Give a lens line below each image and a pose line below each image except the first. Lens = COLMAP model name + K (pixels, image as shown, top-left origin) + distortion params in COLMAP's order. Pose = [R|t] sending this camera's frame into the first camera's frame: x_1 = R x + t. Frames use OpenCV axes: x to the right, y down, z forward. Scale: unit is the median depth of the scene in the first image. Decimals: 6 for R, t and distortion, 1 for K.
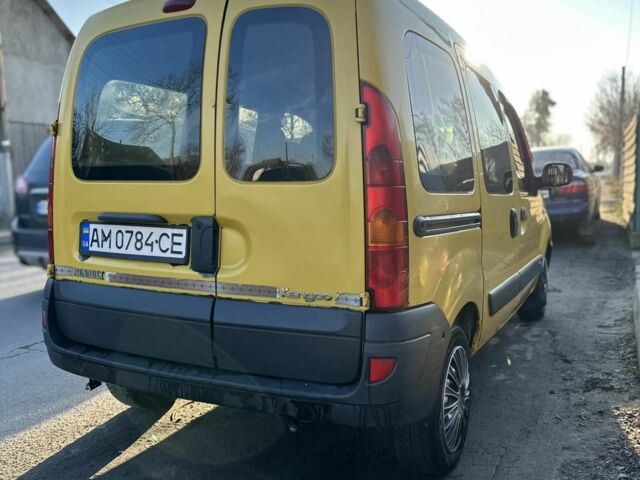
lens RADIAL K [[600.0, 0, 321.6], [0, 600.0, 243.3], [0, 0, 1]] dist [0.163959, -0.344269]
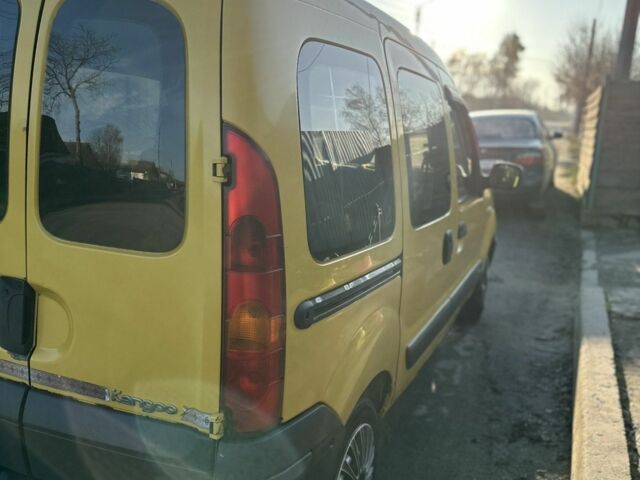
lens RADIAL K [[600.0, 0, 321.6], [0, 600.0, 243.3], [0, 0, 1]] dist [0.163959, -0.344269]
pose [[0.996106, 0.053301, 0.070223, 0.111010], [-0.060715, 0.992288, 0.108067, -0.173756], [-0.063921, -0.111910, 0.991660, 0.234379]]
